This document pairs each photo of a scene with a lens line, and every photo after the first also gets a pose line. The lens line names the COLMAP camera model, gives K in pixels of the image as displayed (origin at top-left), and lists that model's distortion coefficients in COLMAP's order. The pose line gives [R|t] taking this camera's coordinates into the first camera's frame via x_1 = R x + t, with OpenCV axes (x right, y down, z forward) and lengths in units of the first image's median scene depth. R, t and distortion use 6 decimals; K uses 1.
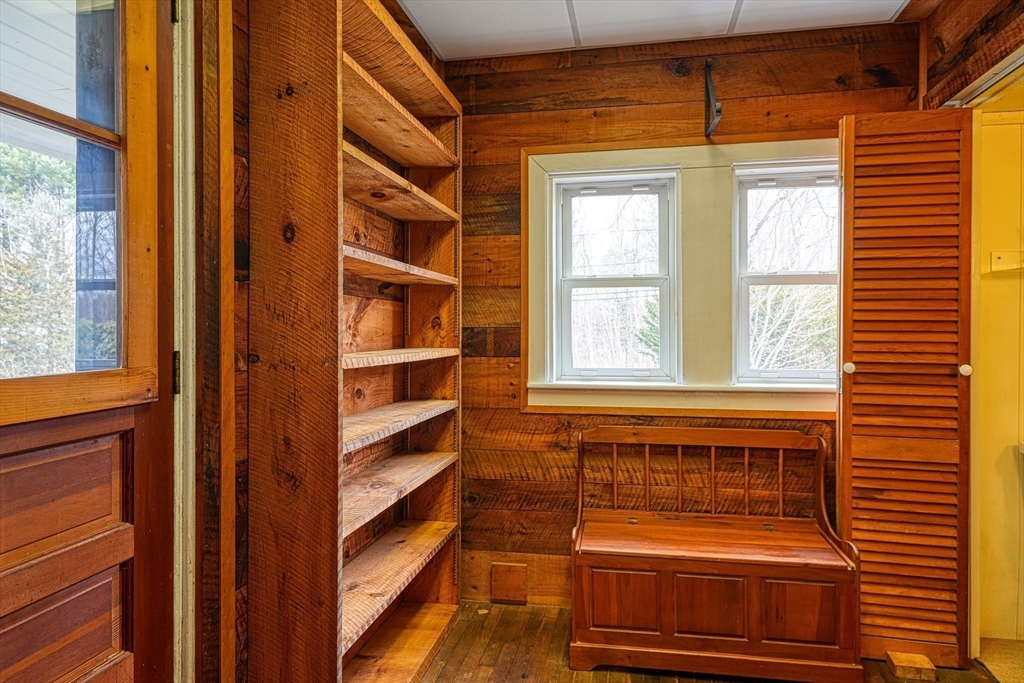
lens RADIAL K [[569.9, 0, 509.4], [0, 569.9, 335.3], [0, 0, 1]] dist [0.022156, -0.010584]
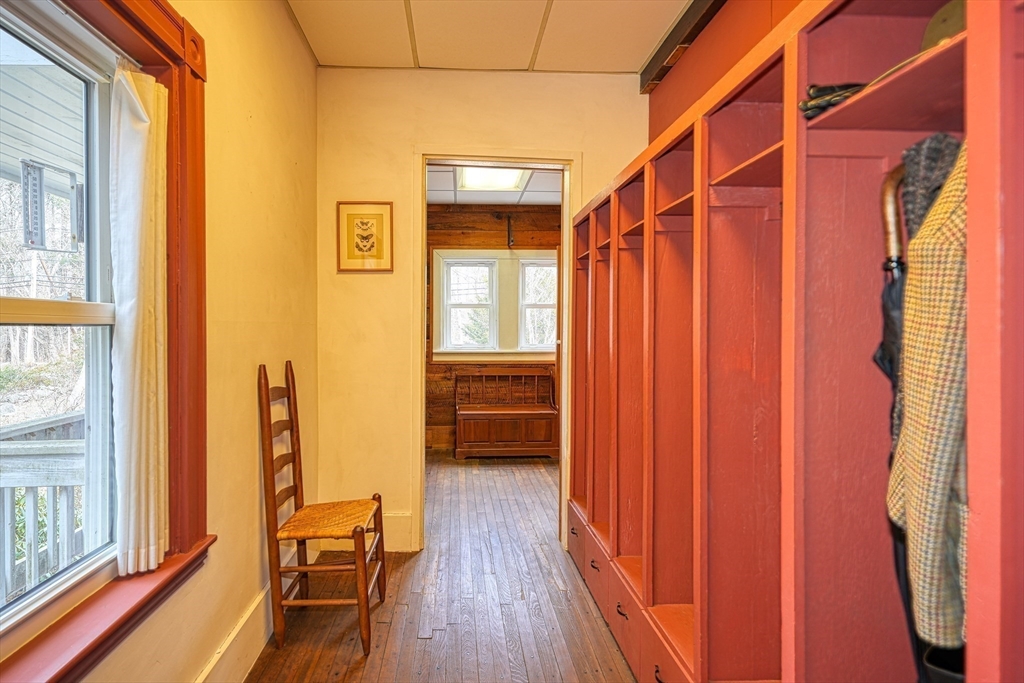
lens RADIAL K [[569.9, 0, 508.9], [0, 569.9, 335.8], [0, 0, 1]] dist [0.022156, -0.010584]
pose [[0.952737, 0.000806, 0.303795, -0.371928], [-0.004008, 0.999943, 0.009917, 0.001874], [-0.303769, -0.010666, 0.952686, -1.258430]]
